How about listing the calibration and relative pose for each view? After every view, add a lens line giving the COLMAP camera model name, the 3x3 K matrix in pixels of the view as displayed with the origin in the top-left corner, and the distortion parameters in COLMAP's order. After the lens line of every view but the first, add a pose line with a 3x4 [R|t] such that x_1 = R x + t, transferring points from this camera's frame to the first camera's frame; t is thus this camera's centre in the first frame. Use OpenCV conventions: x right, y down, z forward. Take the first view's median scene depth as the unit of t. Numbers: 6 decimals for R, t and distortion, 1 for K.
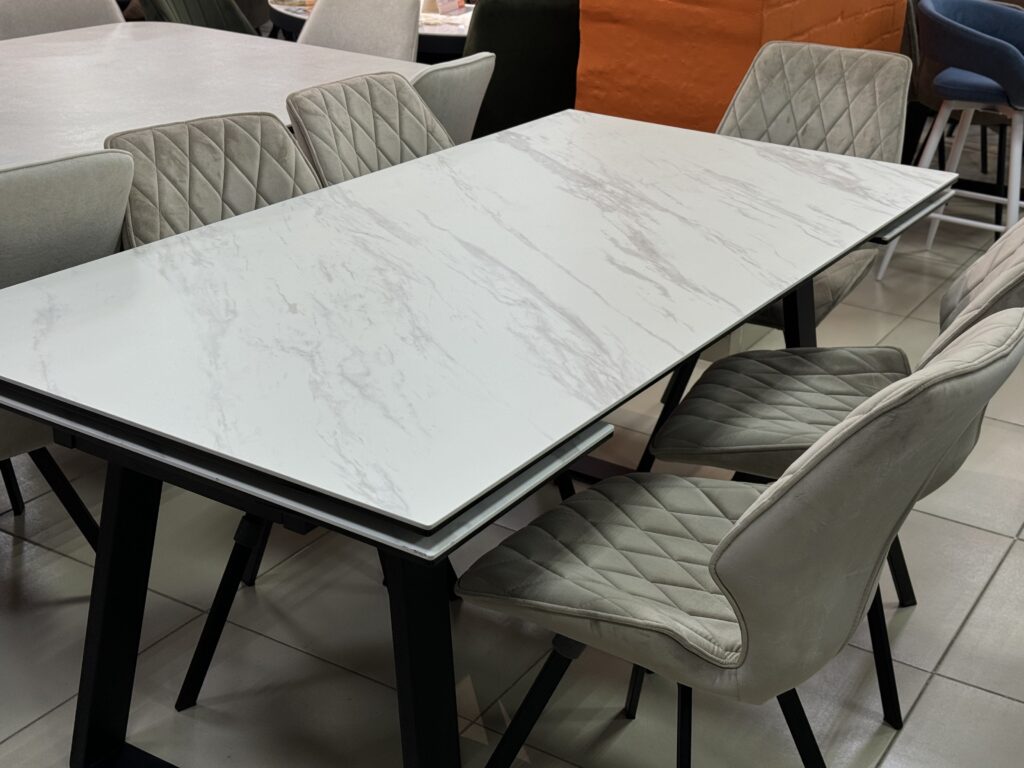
lens RADIAL K [[1421.3, 0, 505.3], [0, 1421.3, 363.2], [0, 0, 1]] dist [0.120378, 0.000000]
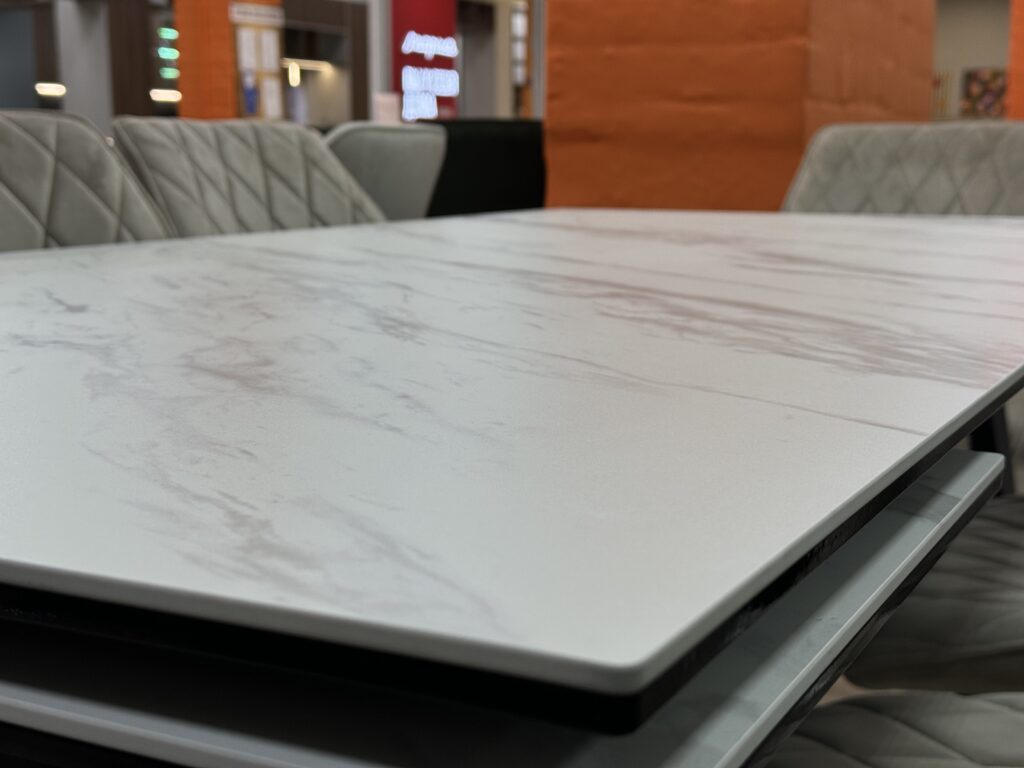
lens RADIAL K [[1421.3, 0, 521.1], [0, 1421.3, 388.3], [0, 0, 1]] dist [0.120378, 0.000000]
pose [[0.994869, -0.045058, 0.090579, -0.055623], [0.064594, 0.971995, -0.225948, 0.081000], [-0.077862, 0.230640, 0.969919, 0.551622]]
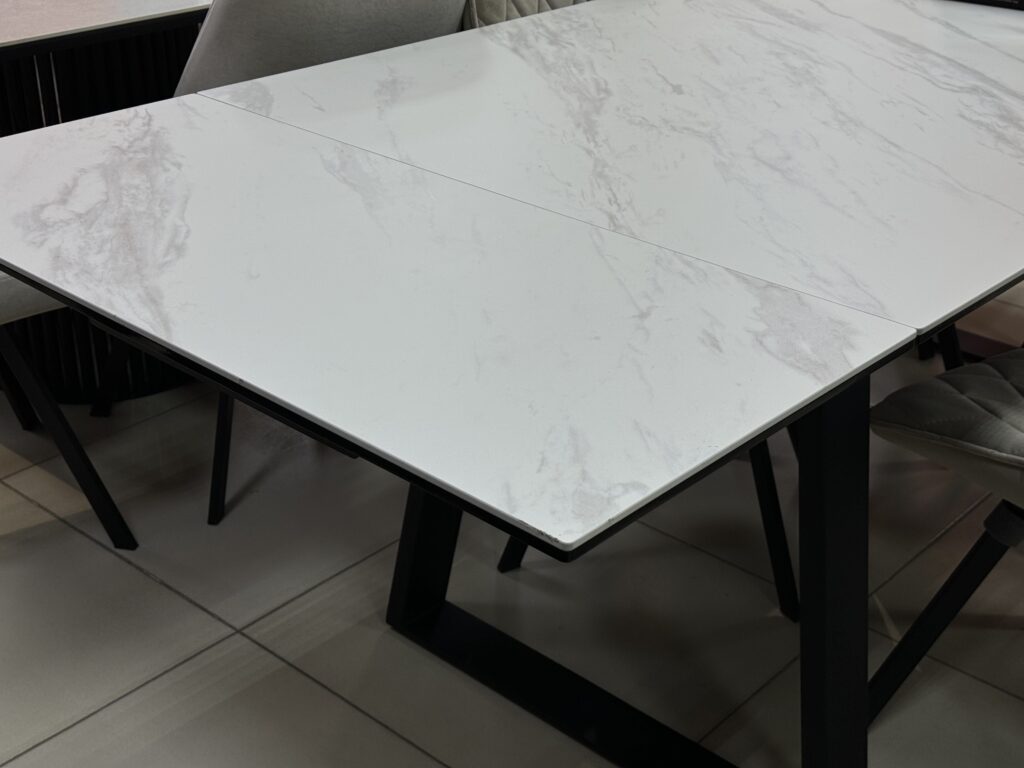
lens RADIAL K [[1421.3, 0, 514.8], [0, 1421.3, 354.4], [0, 0, 1]] dist [0.120378, 0.000000]
pose [[0.984558, 0.054956, -0.166208, -0.090628], [-0.045429, 0.997128, 0.060591, 0.062146], [0.169060, -0.052104, 0.984228, 0.167191]]
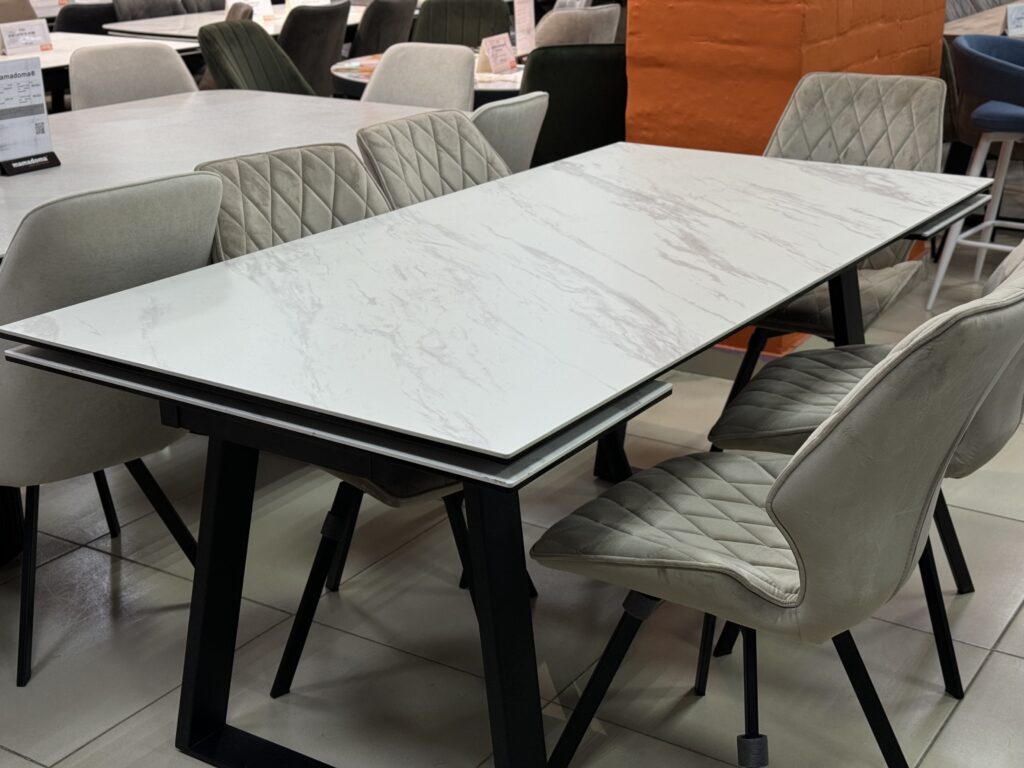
lens RADIAL K [[1421.3, 0, 510.0], [0, 1421.3, 376.8], [0, 0, 1]] dist [0.120378, 0.000000]
pose [[0.998736, -0.034980, -0.036090, -0.006573], [0.032882, 0.997823, -0.057171, 0.079100], [0.038011, 0.055912, 0.997712, -0.071626]]
